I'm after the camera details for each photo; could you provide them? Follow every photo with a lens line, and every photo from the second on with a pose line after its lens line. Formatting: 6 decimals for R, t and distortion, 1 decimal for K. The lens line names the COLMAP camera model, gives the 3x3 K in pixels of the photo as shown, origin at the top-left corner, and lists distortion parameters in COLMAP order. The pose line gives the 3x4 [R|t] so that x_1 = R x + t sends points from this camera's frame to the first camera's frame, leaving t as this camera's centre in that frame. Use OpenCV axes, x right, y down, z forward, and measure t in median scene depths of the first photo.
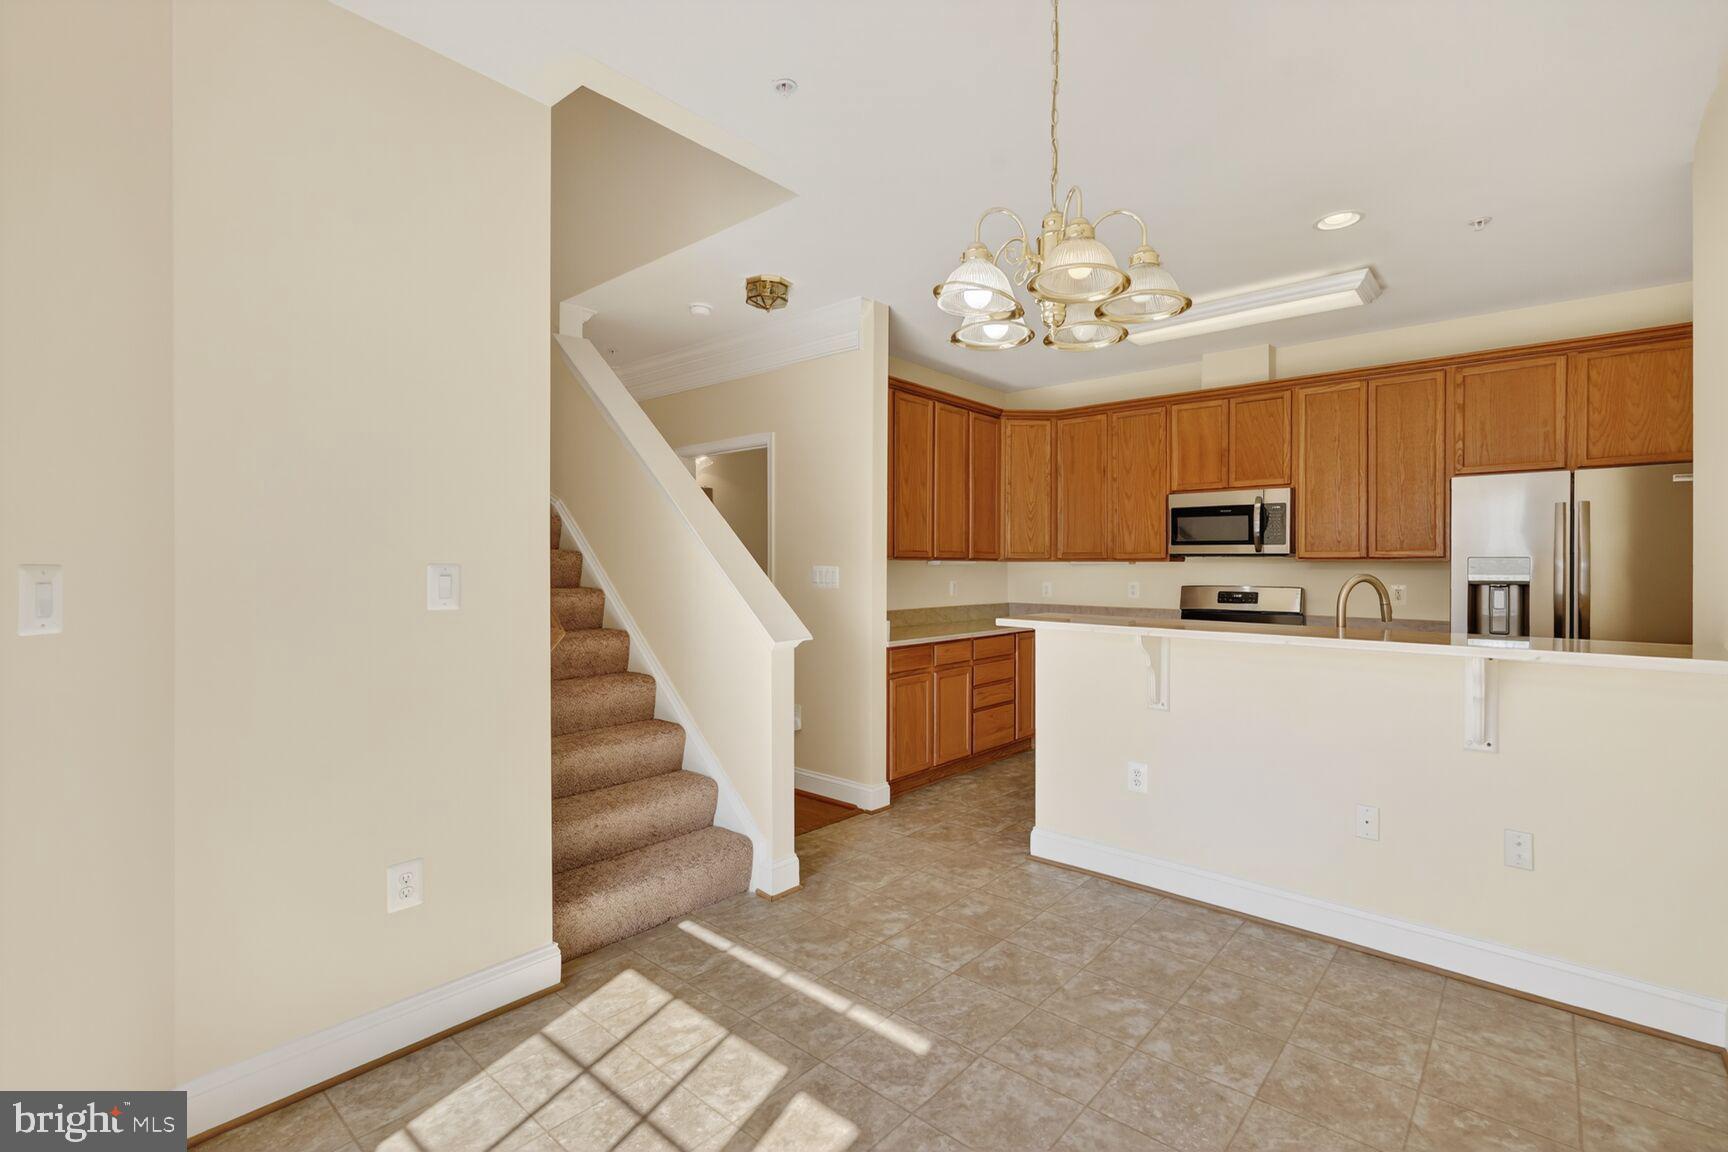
lens RADIAL K [[788.0, 0, 864.8], [0, 788.0, 564.2], [0, 0, 1]] dist [0.003431, 0.000129]
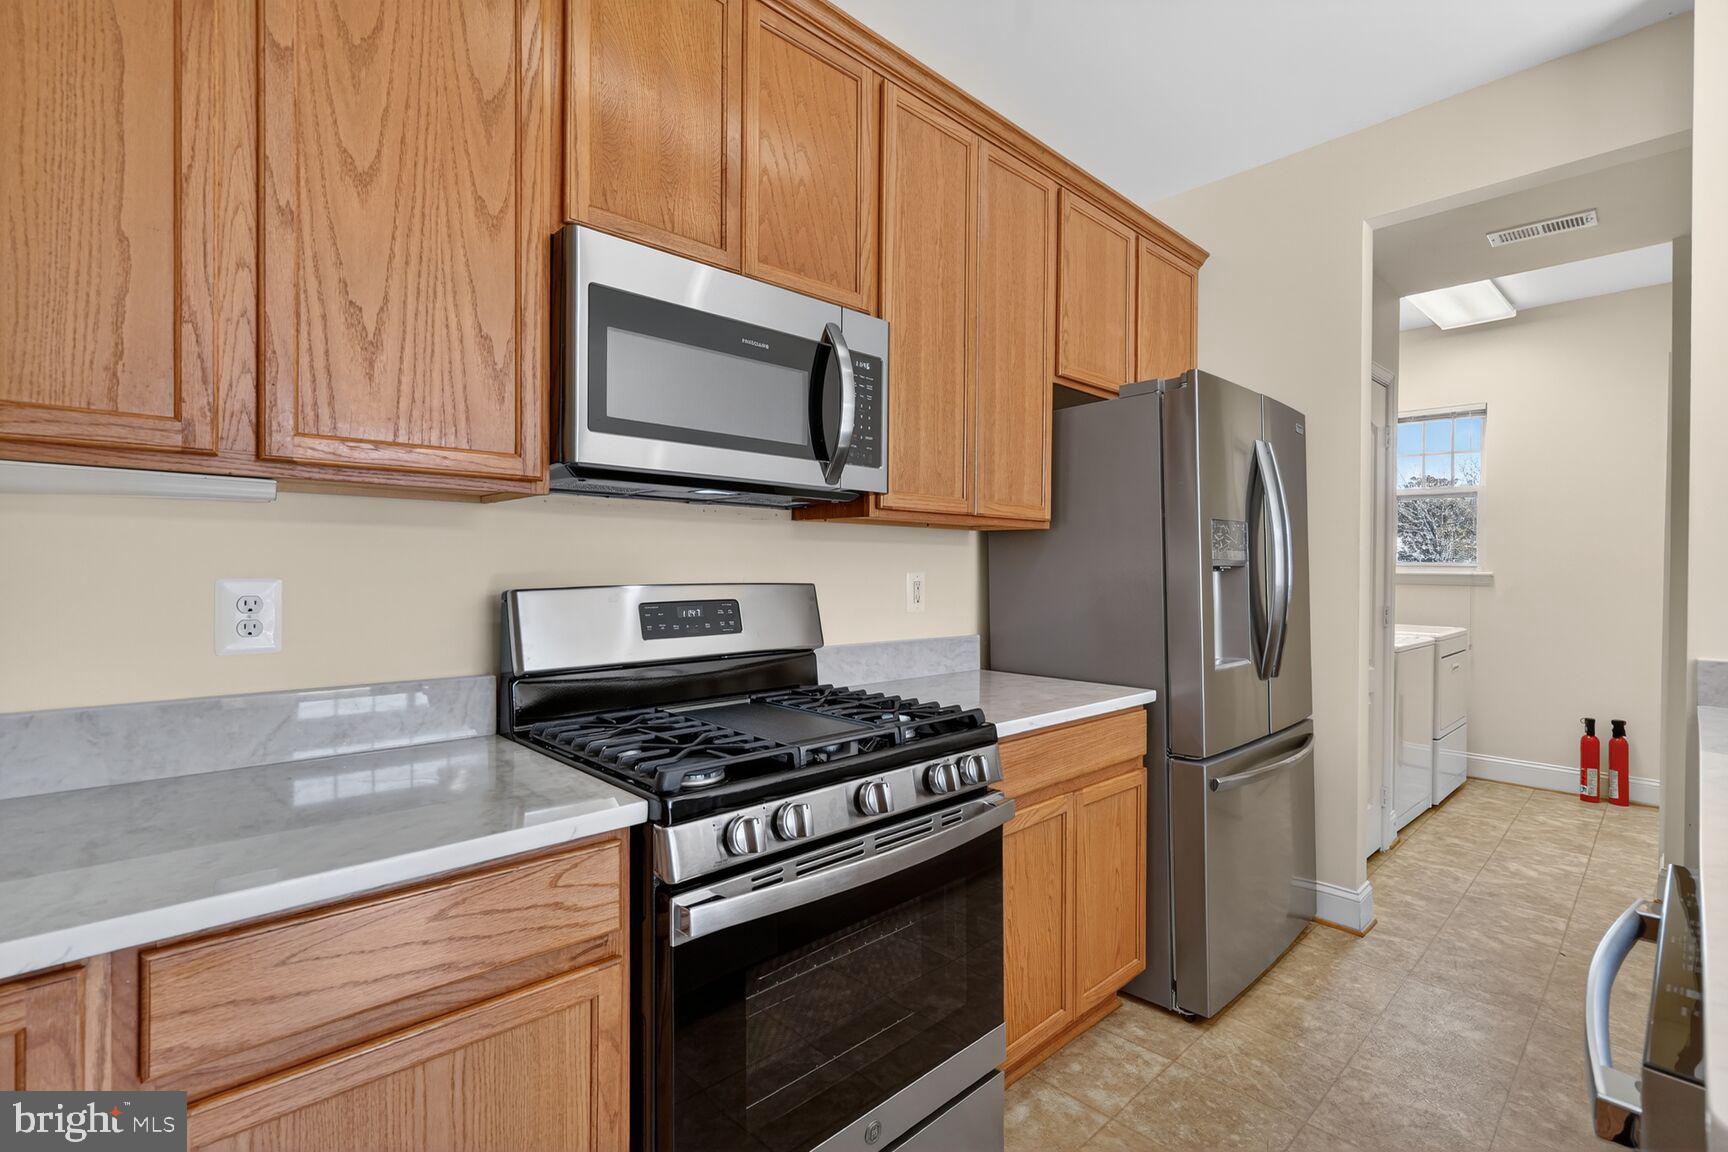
lens RADIAL K [[788.0, 0, 873.3], [0, 788.0, 566.5], [0, 0, 1]] dist [0.003431, 0.000129]
pose [[0.086529, -0.002654, 0.996246, 0.158245], [-0.005290, 0.999981, 0.003123, 0.020395], [-0.996235, -0.005540, 0.086514, 0.978362]]
